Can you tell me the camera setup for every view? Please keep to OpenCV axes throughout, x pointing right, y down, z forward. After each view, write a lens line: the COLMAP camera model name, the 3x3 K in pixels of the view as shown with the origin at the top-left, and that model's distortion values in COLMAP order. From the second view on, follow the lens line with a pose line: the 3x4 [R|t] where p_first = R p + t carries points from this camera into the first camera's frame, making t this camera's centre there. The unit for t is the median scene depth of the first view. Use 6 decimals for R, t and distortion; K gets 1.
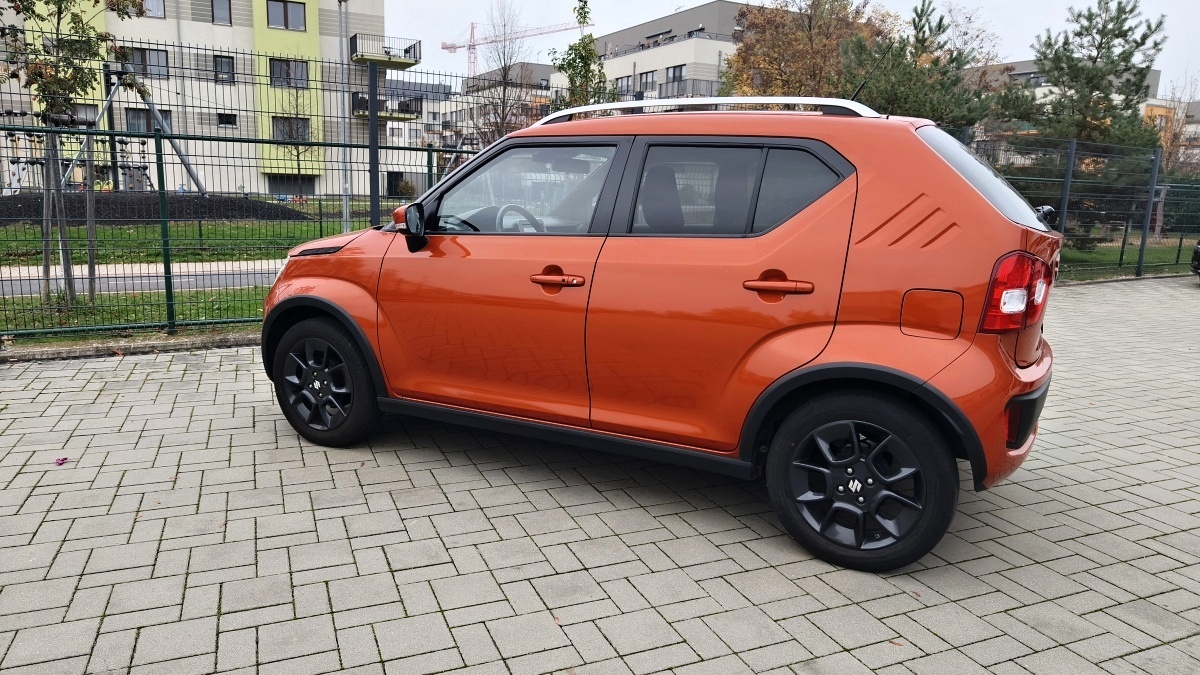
lens RADIAL K [[793.3, 0, 600.0], [0, 793.3, 337.5], [0, 0, 1]] dist [0.003301, 0.000954]
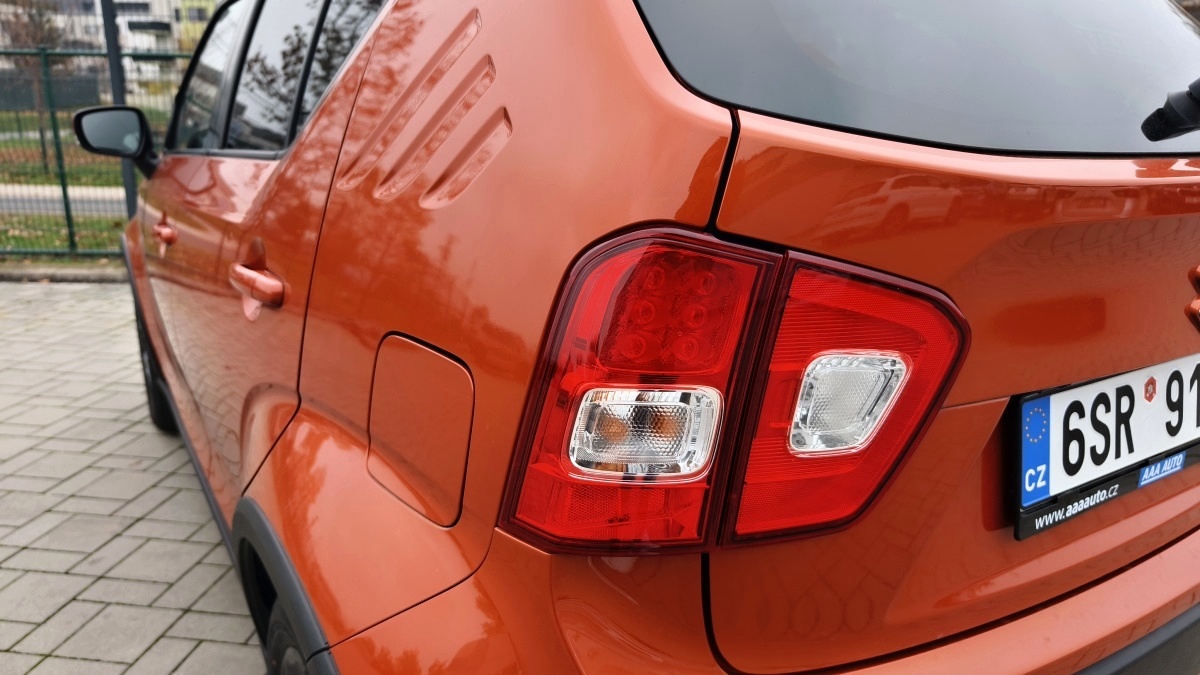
lens RADIAL K [[836.2, 0, 600.0], [0, 836.2, 337.5], [0, 0, 1]] dist [0.000549, -0.077210]
pose [[0.860686, 0.121676, -0.494383, 0.457972], [-0.084925, 0.991729, 0.096234, -0.071791], [0.502003, -0.040842, 0.863901, 0.558482]]
